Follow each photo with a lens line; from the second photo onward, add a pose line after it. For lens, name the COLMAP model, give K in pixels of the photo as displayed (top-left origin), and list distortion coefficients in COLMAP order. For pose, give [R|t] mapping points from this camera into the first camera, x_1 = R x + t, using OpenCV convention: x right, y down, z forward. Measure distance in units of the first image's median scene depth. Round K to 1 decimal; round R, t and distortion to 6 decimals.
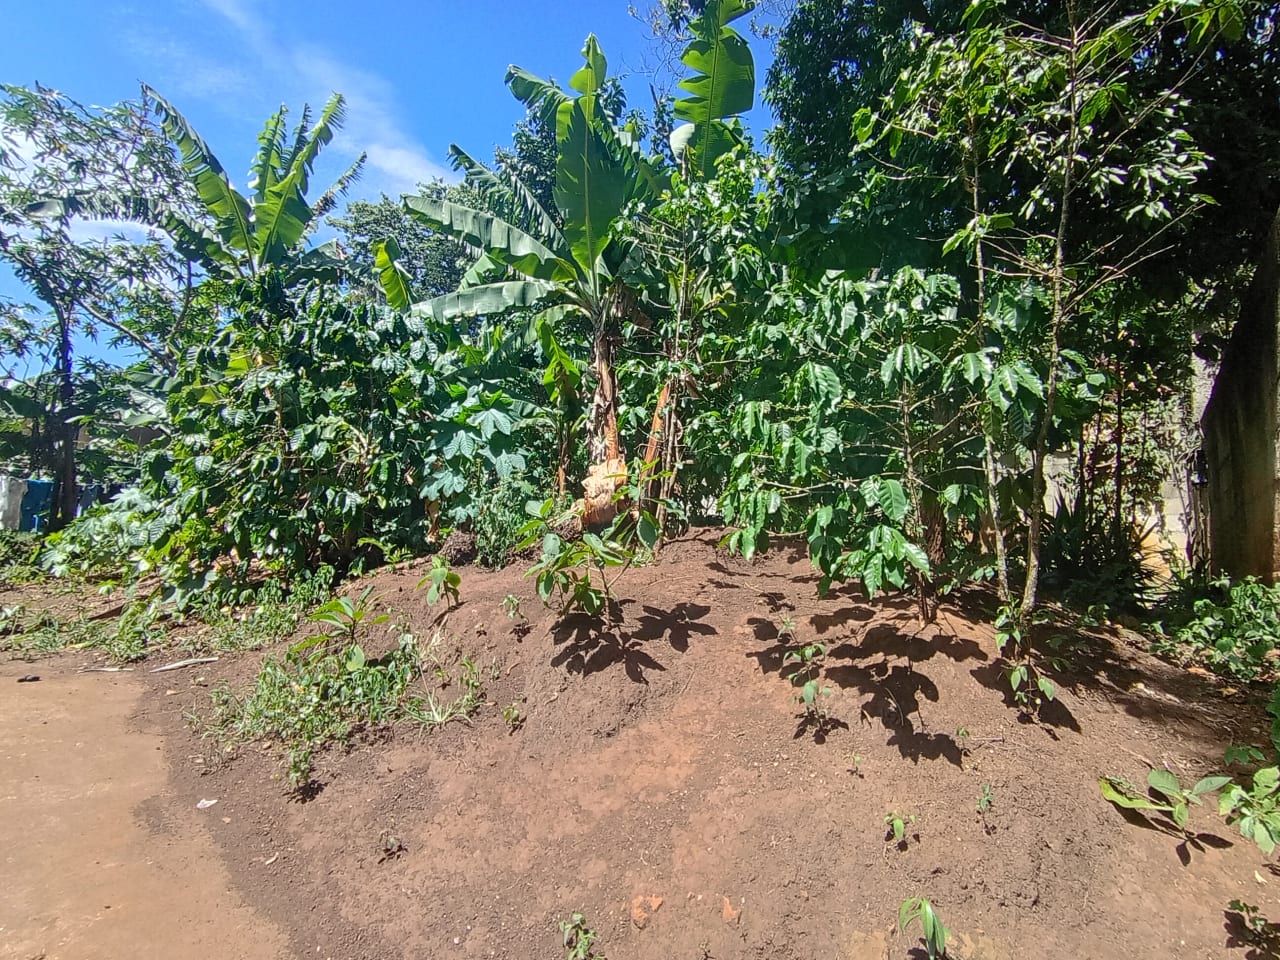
lens RADIAL K [[603.4, 0, 642.3], [0, 603.4, 484.1], [0, 0, 1]] dist [-0.002760, -0.000319]
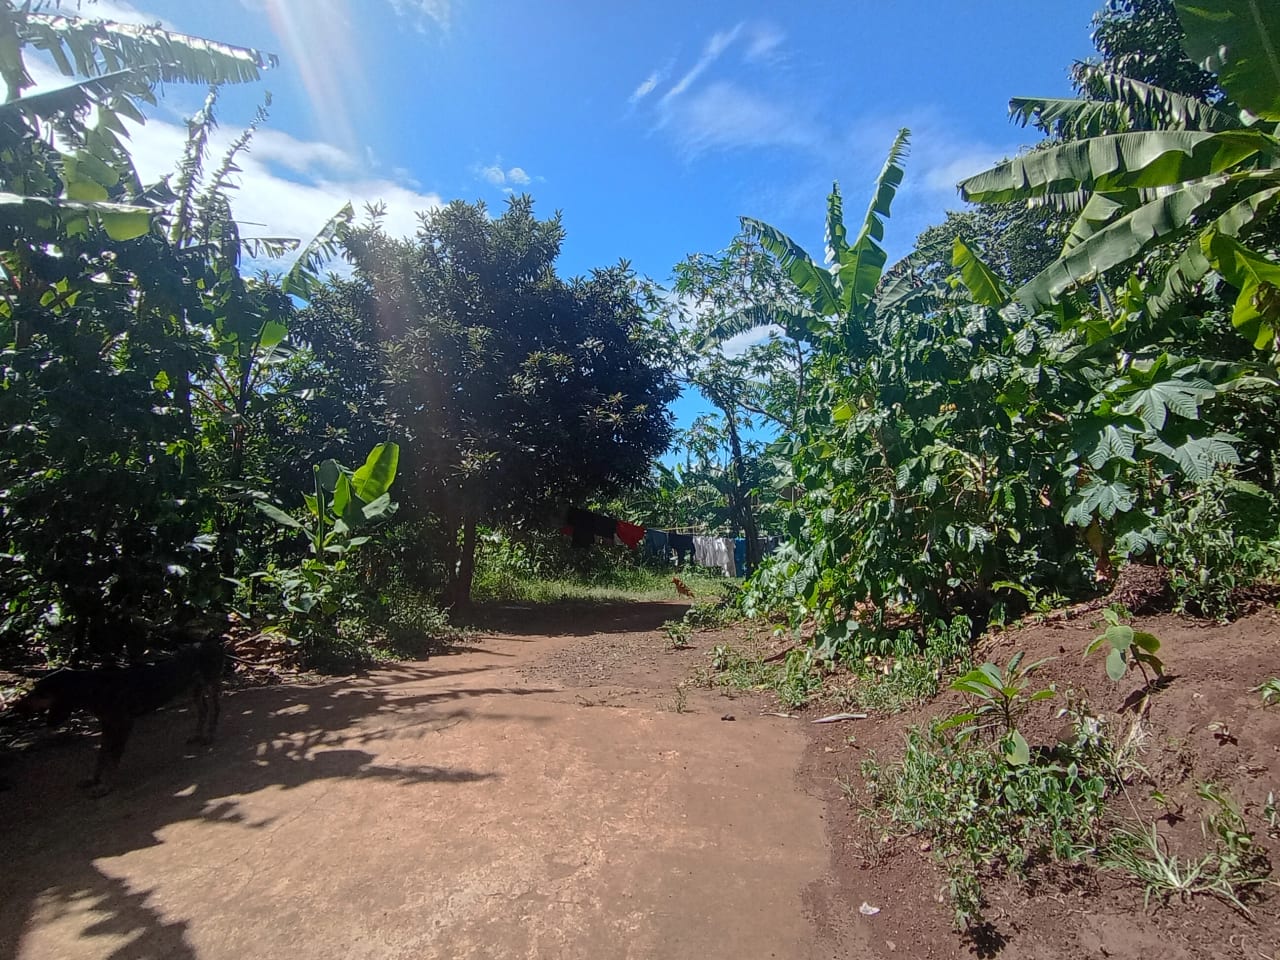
lens RADIAL K [[605.3, 0, 647.9], [0, 605.3, 479.9], [0, 0, 1]] dist [-0.010706, 0.000278]
pose [[0.574052, -0.171364, -0.800687, -0.051881], [0.130221, 0.984516, -0.117346, -0.012583], [0.808398, -0.036904, 0.587479, 0.128329]]
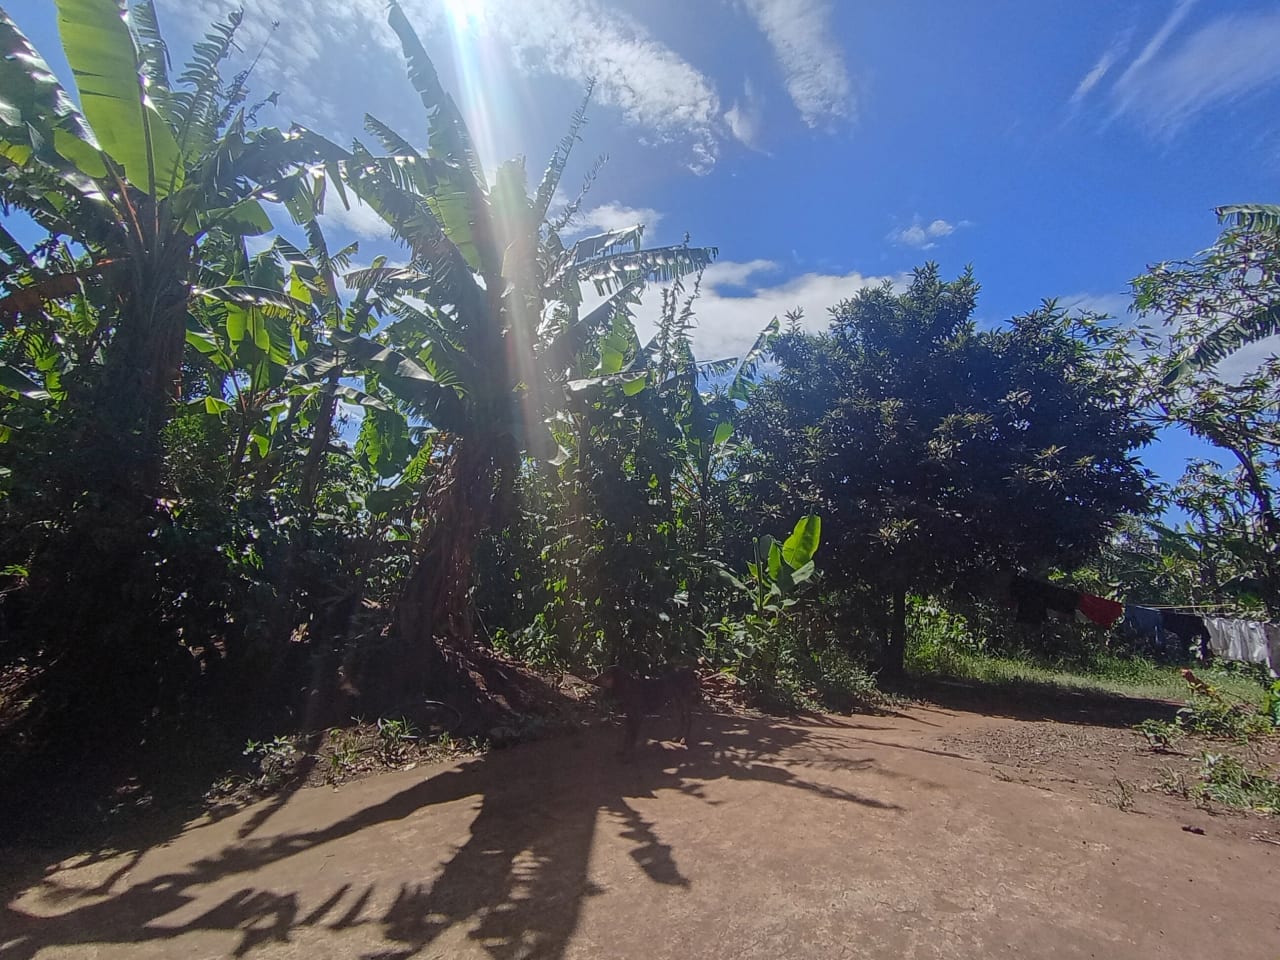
lens RADIAL K [[603.4, 0, 642.3], [0, 603.4, 484.1], [0, 0, 1]] dist [-0.002760, -0.000319]
pose [[-0.081371, -0.278785, -0.956900, 0.101477], [0.040067, 0.958393, -0.282627, 0.016565], [0.995878, -0.061337, -0.066815, 0.137510]]
